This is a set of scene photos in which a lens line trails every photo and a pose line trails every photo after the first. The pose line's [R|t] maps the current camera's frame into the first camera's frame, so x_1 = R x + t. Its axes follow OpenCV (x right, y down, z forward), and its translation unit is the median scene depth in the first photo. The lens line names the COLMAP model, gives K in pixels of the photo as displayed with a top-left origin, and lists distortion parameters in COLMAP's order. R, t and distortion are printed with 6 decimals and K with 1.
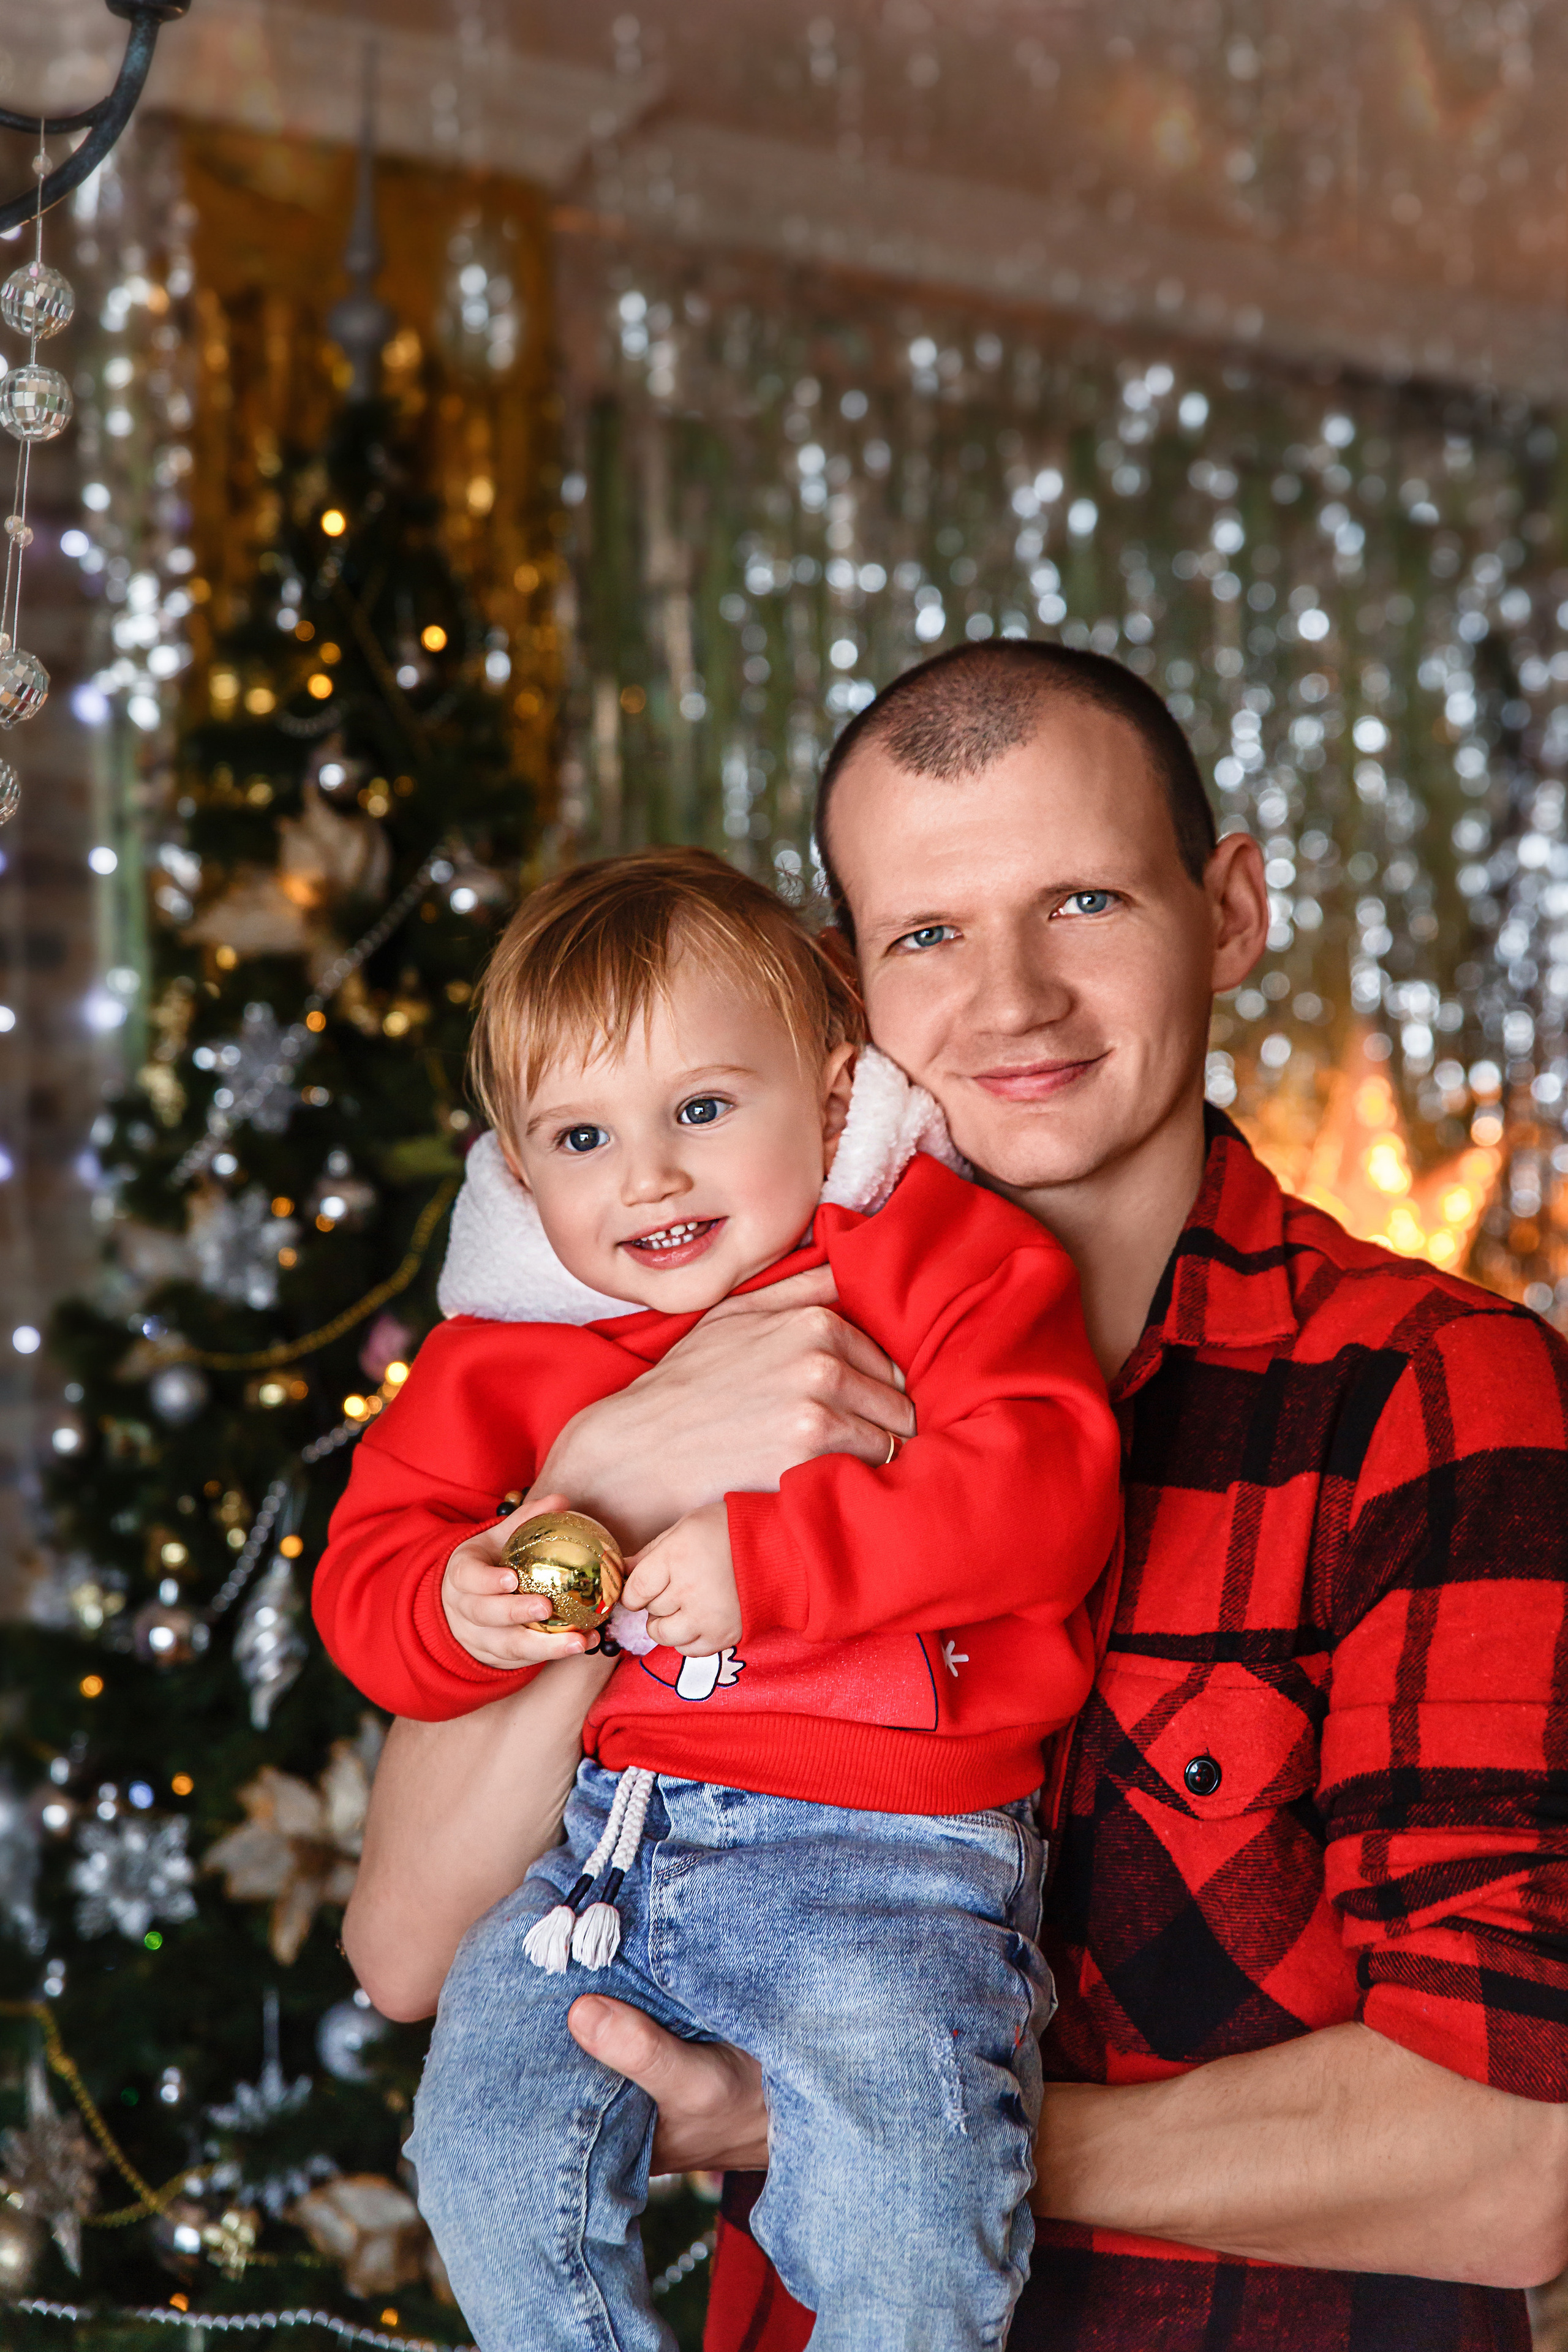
lens RADIAL K [[4651.2, 0, 795.1], [0, 4651.2, 1163.3], [0, 0, 1]] dist [0.025070, 0.000000]
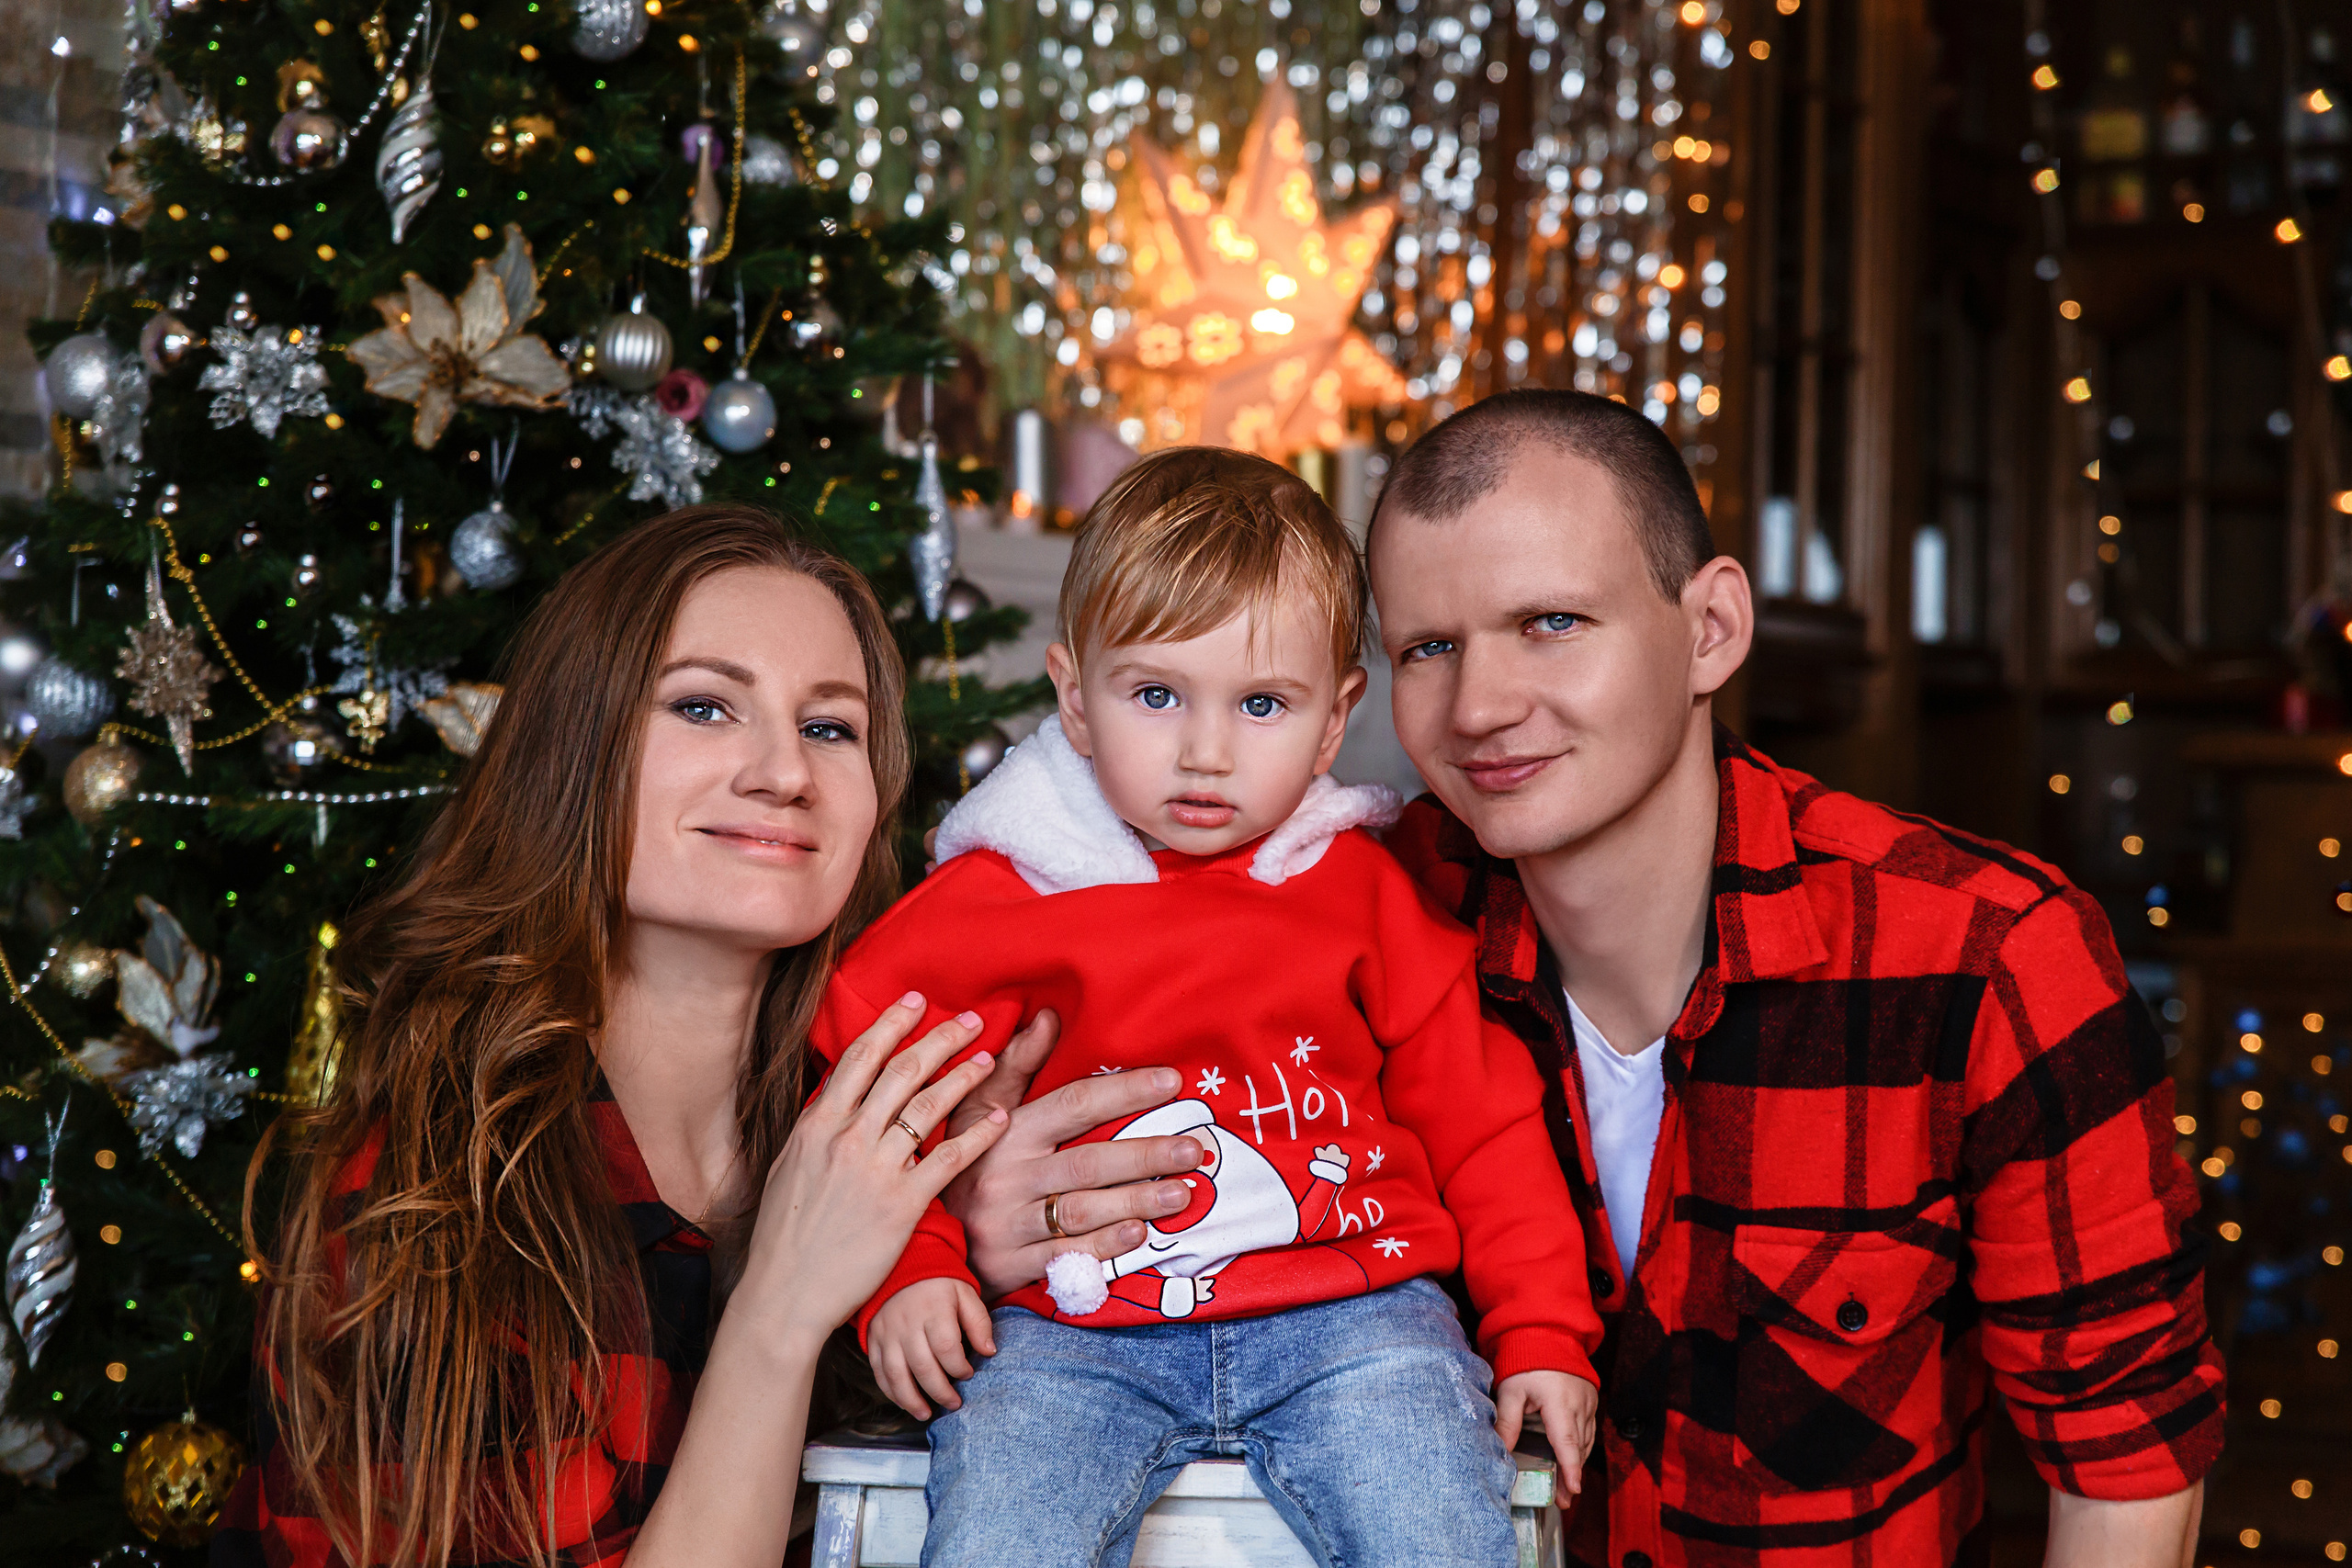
lens RADIAL K [[4650.7, 0, 1179.5], [0, 4650.7, 800.1], [0, 0, 1]] dist [0.025070, 0.000000]
pose [[0.982647, 0.038840, 0.181373, -0.126877], [-0.031324, 0.998535, -0.044118, 0.280873], [-0.182821, 0.037671, 0.982424, -0.015635]]
